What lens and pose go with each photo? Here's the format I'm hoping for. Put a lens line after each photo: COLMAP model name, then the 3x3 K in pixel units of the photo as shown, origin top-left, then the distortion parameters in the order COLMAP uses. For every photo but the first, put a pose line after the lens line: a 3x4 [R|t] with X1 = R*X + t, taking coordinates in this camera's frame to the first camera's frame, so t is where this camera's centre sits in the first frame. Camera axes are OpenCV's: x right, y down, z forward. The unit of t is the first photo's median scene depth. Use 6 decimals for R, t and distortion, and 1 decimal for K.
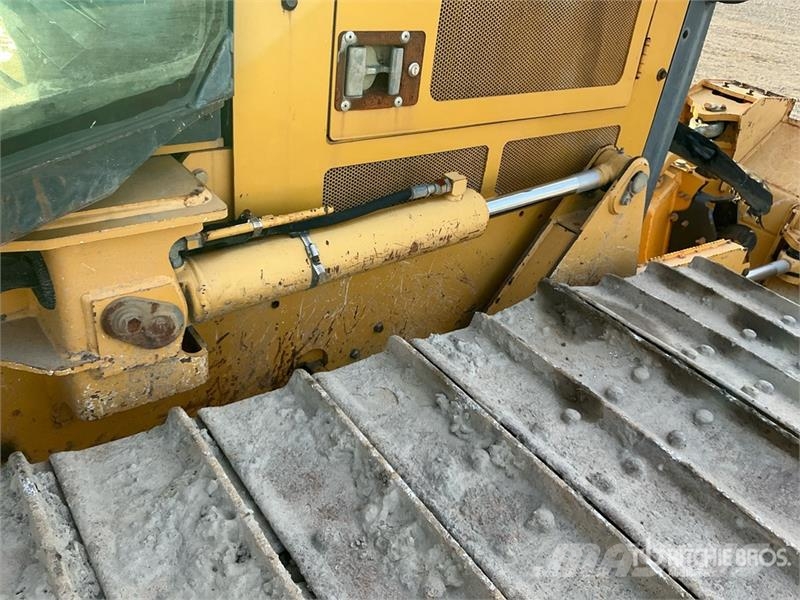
lens RADIAL K [[667.5, 0, 405.6], [0, 667.5, 303.4], [0, 0, 1]] dist [0.136984, -0.279581]
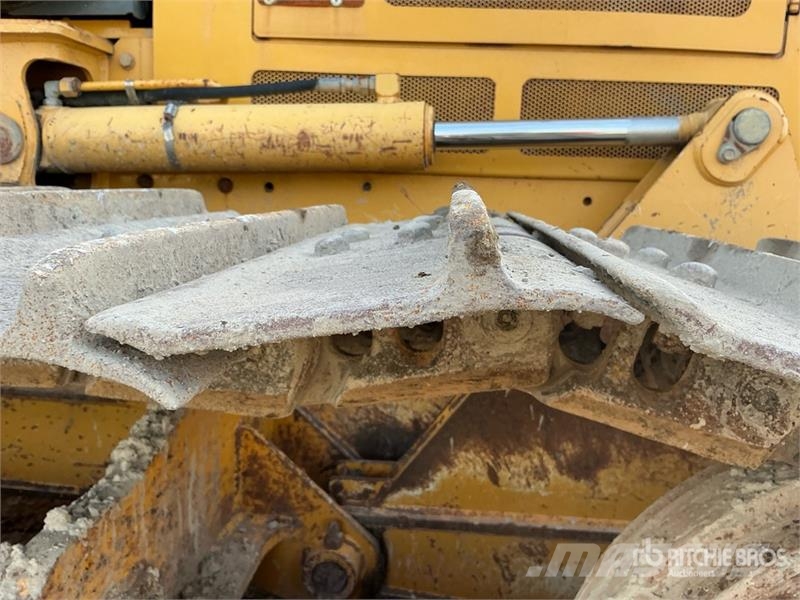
lens RADIAL K [[667.5, 0, 405.6], [0, 667.5, 303.4], [0, 0, 1]] dist [0.136984, -0.279581]
pose [[0.744894, 0.028257, -0.666584, 0.692468], [-0.296993, 0.908699, -0.293363, 0.320670], [0.597435, 0.416495, 0.685276, 0.598048]]
